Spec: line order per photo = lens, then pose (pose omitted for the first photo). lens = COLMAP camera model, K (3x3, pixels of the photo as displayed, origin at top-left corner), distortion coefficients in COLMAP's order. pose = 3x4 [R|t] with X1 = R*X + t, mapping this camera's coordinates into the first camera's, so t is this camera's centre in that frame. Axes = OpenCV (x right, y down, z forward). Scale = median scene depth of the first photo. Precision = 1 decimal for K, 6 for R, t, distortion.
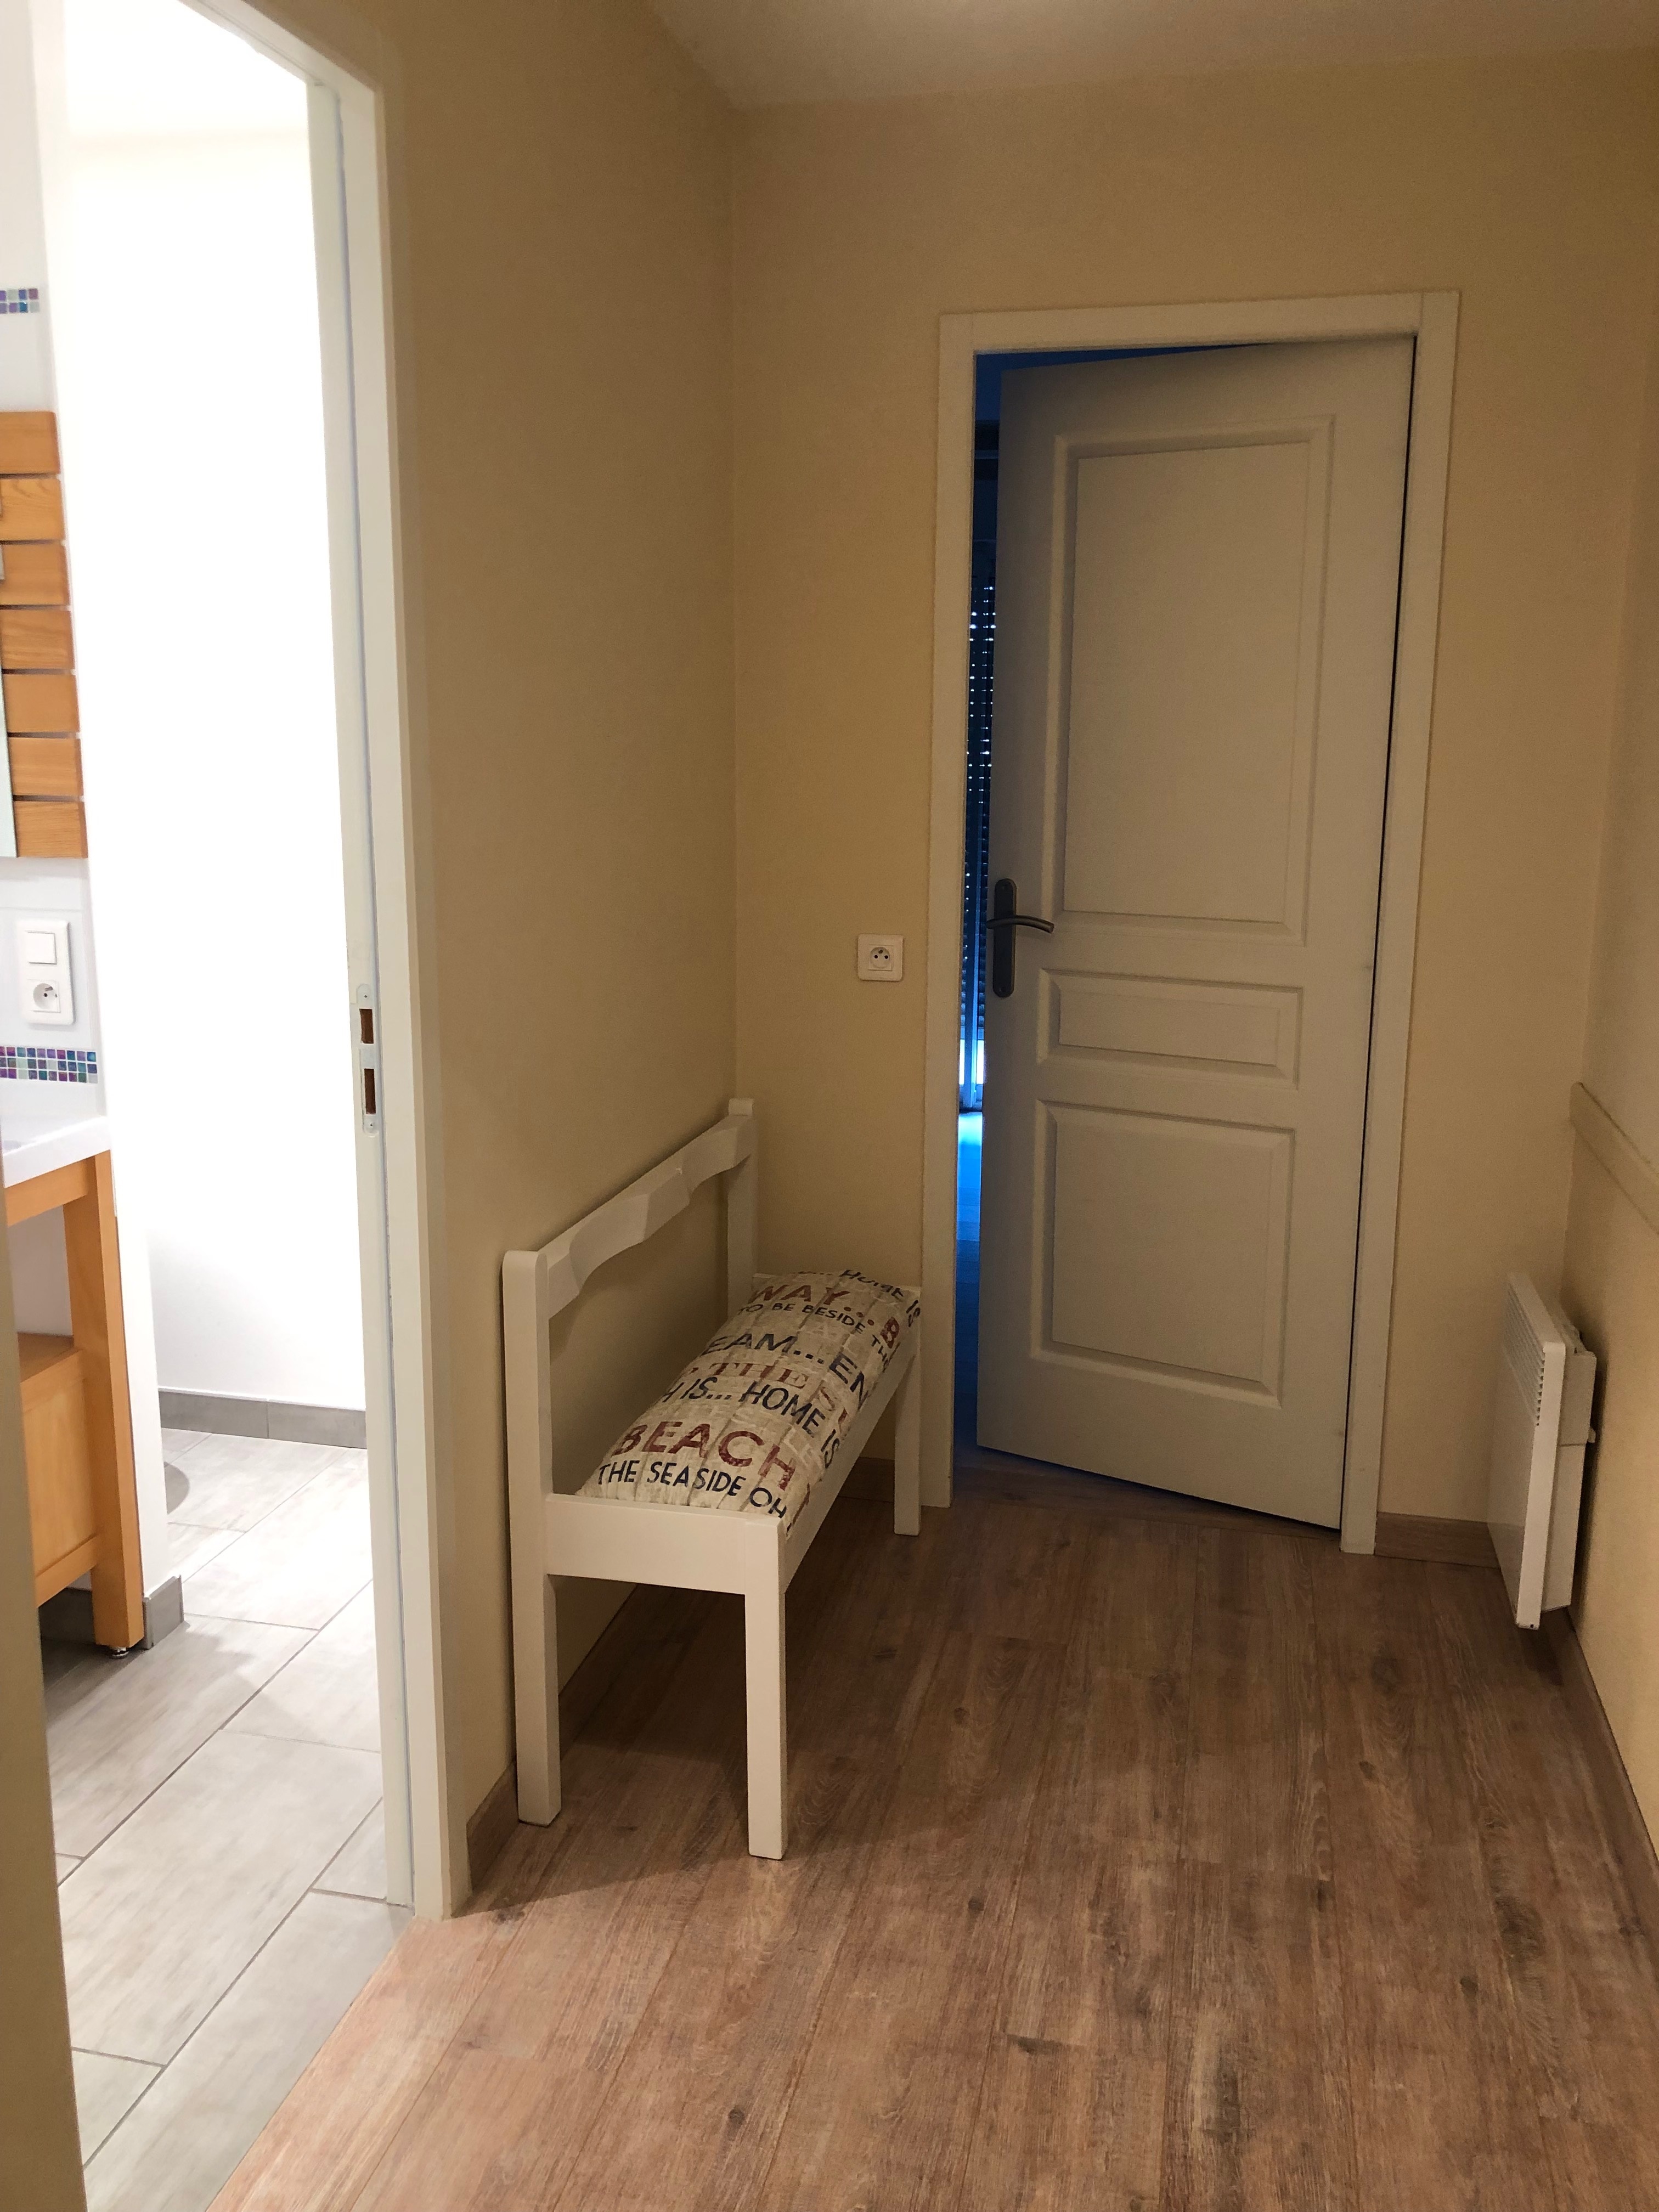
lens RADIAL K [[1816.5, 0, 824.8], [0, 1816.5, 1105.6], [0, 0, 1]] dist [0.007739, 0.014635]
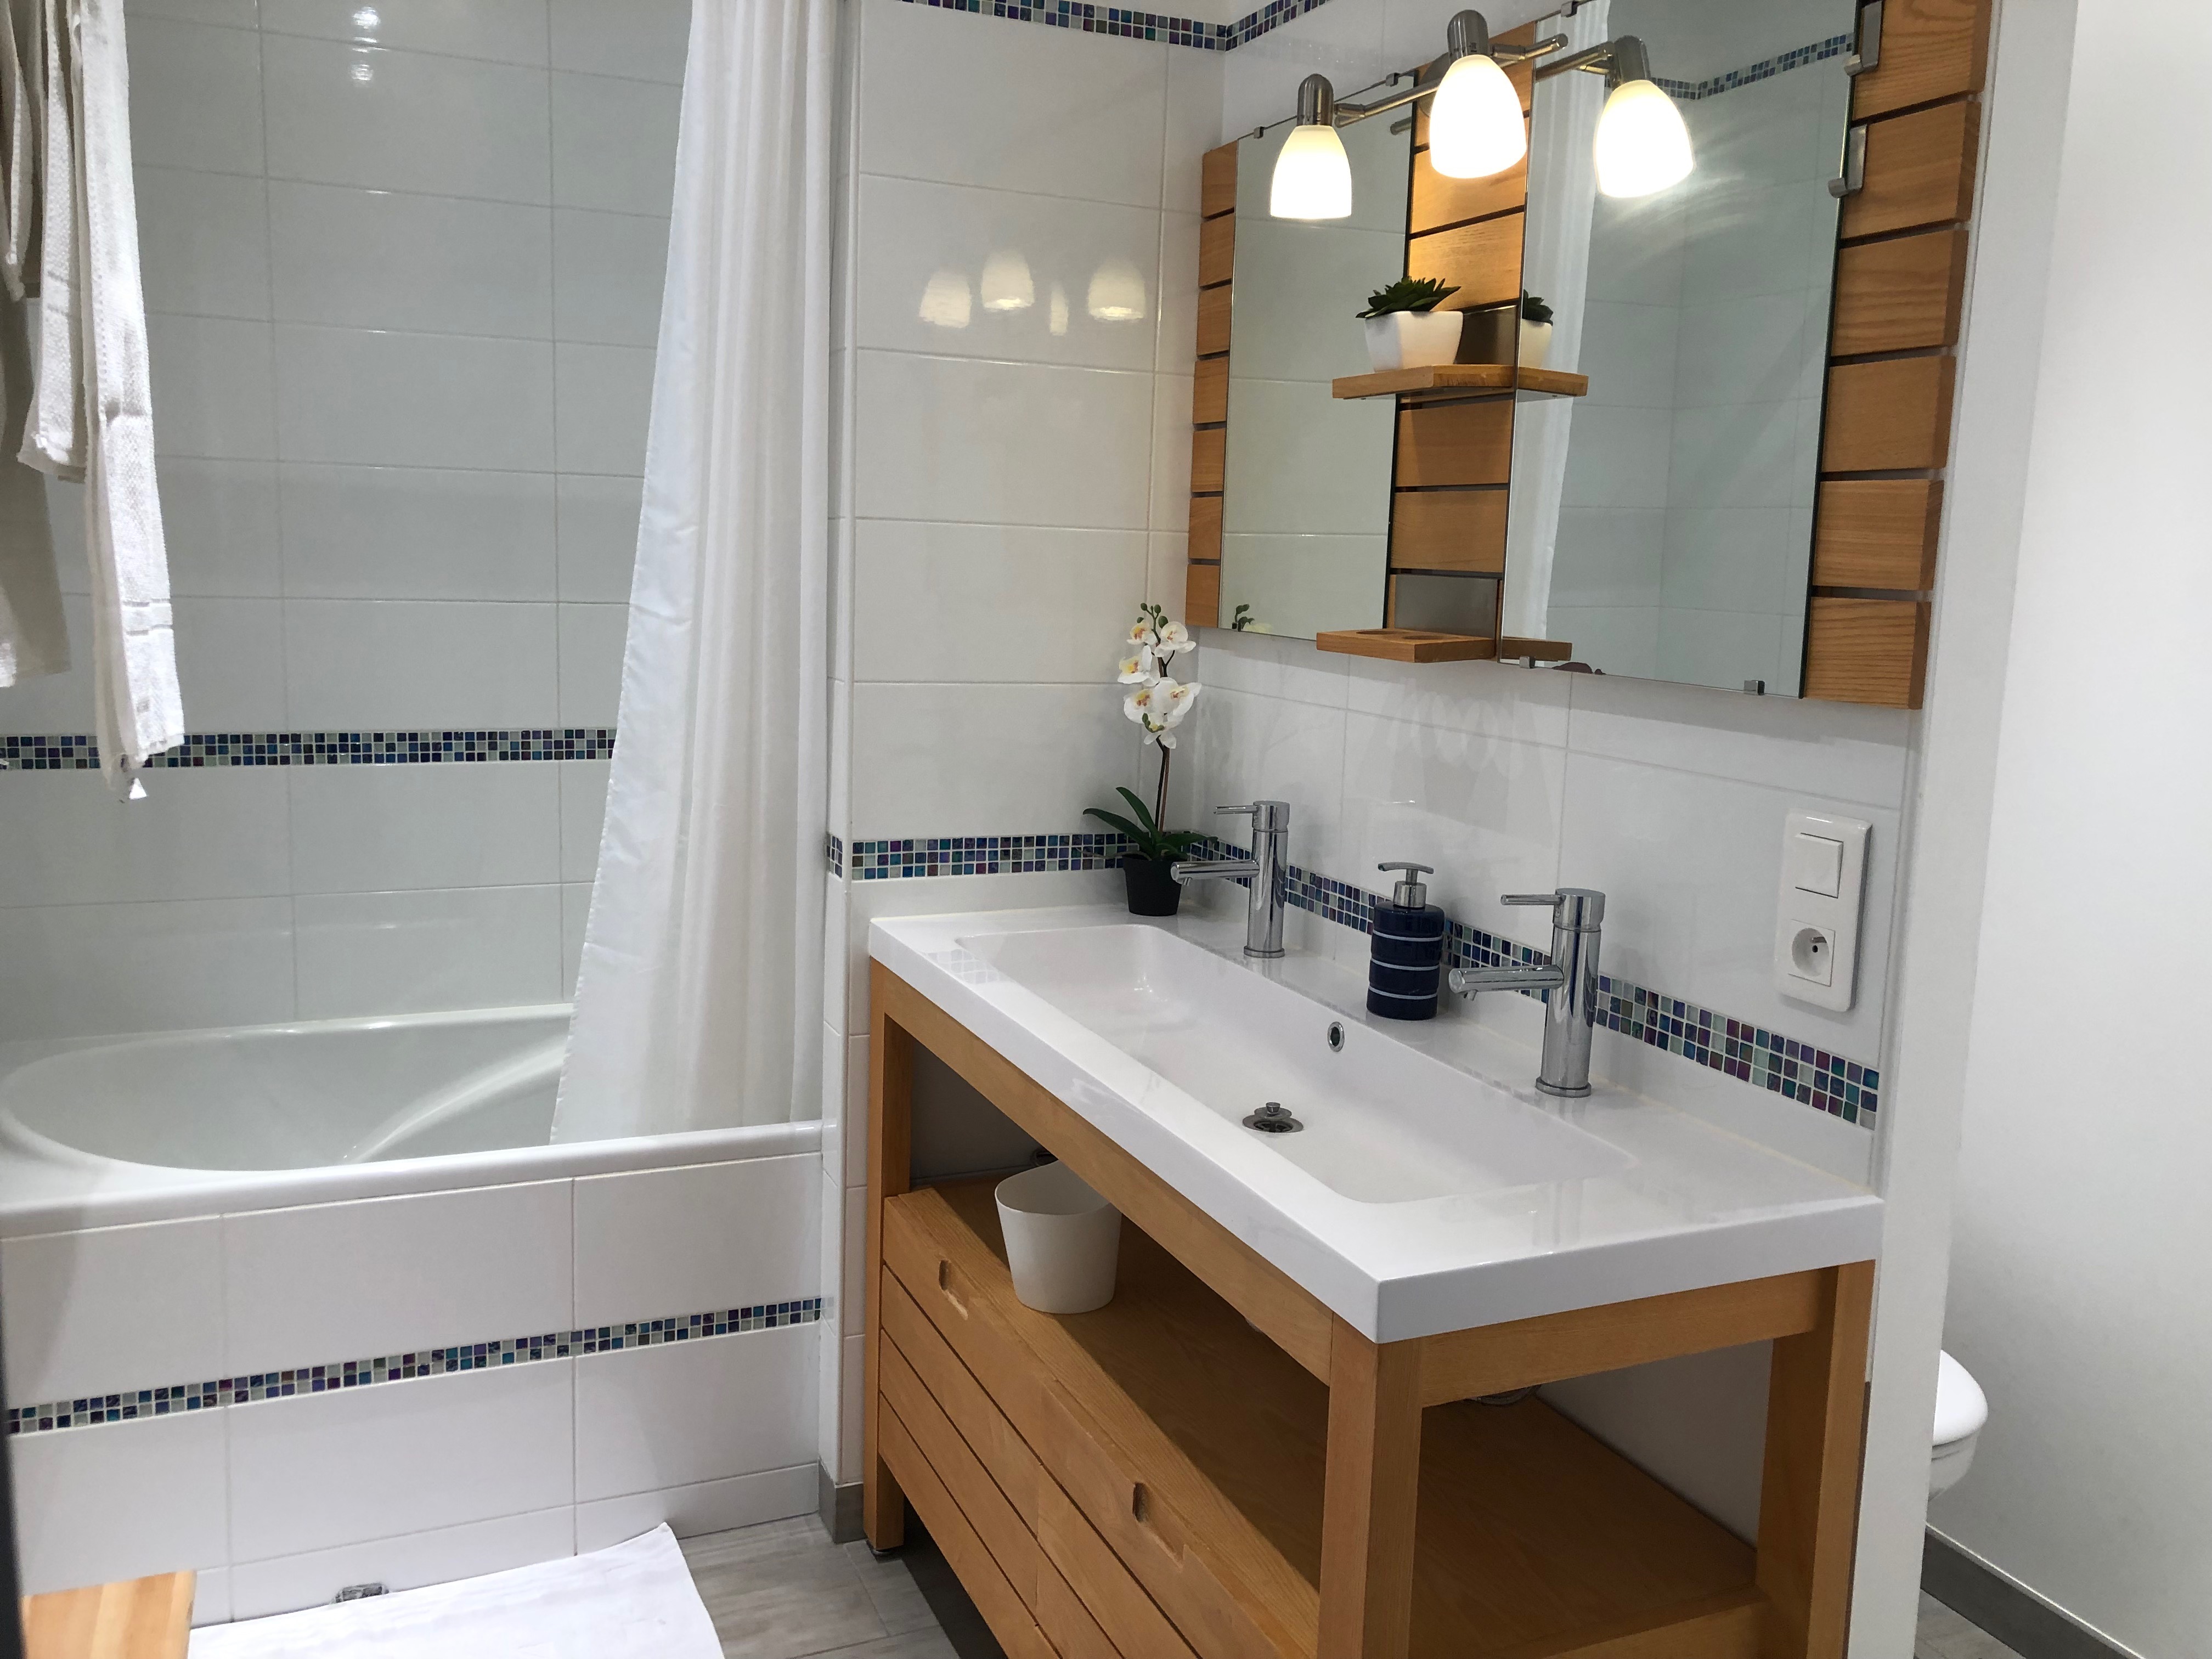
lens RADIAL K [[1816.5, 0, 1104.1], [0, 1816.5, 814.6], [0, 0, 1]] dist [0.007739, 0.014635]
pose [[0.595991, 0.126678, -0.792936, -0.126351], [-0.174901, 0.984248, 0.025782, -0.077533], [0.783712, 0.123319, 0.608759, 0.495029]]
